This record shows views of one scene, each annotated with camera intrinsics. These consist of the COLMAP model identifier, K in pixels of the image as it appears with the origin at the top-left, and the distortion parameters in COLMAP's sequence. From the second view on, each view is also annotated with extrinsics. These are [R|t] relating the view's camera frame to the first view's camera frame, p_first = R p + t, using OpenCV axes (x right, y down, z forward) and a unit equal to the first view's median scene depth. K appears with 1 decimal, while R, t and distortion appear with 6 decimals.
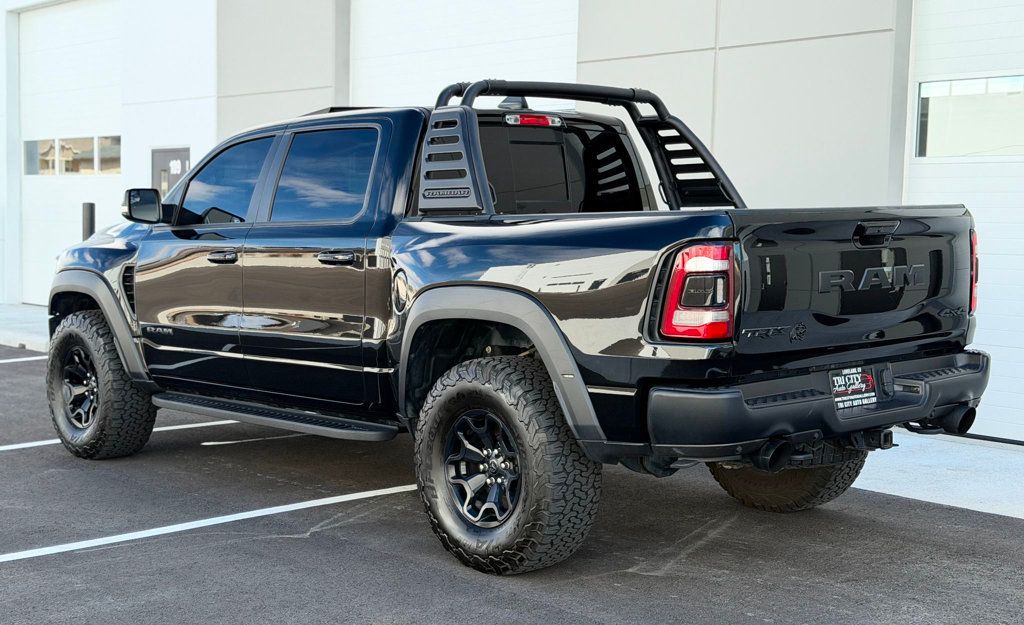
lens RADIAL K [[1526.4, 0, 512.0], [0, 1526.4, 312.5], [0, 0, 1]] dist [0.045331, 0.040100]
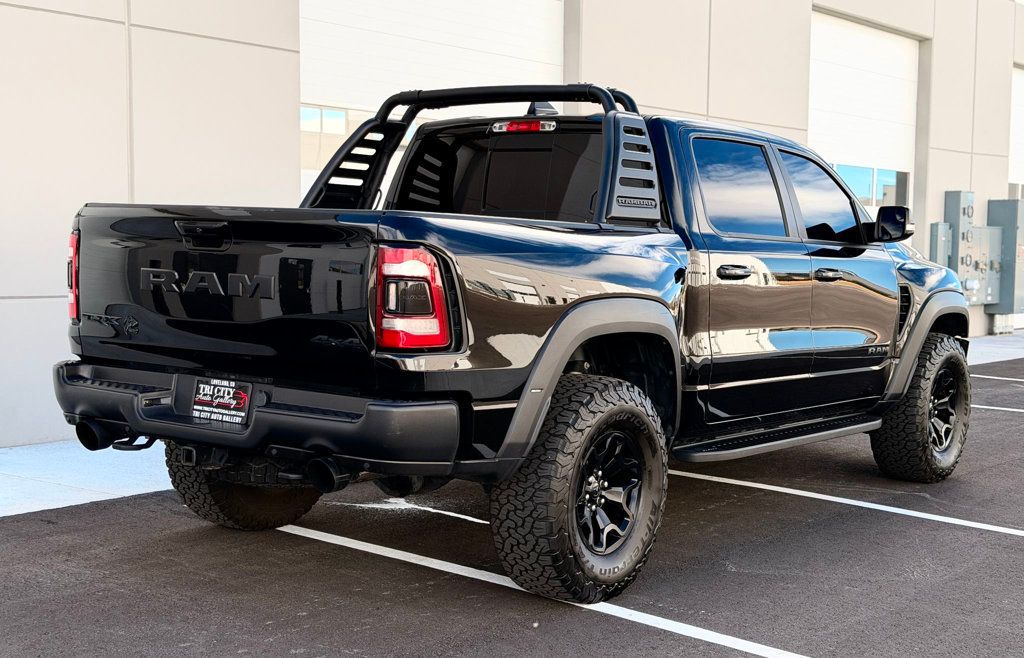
lens RADIAL K [[1476.2, 0, 512.0], [0, 1476.2, 329.0], [0, 0, 1]] dist [0.276964, 0.008112]
pose [[0.168854, 0.086293, -0.981856, 1.130483], [-0.105409, 0.992028, 0.069059, -0.074708], [0.979988, 0.091836, 0.176604, 1.003493]]
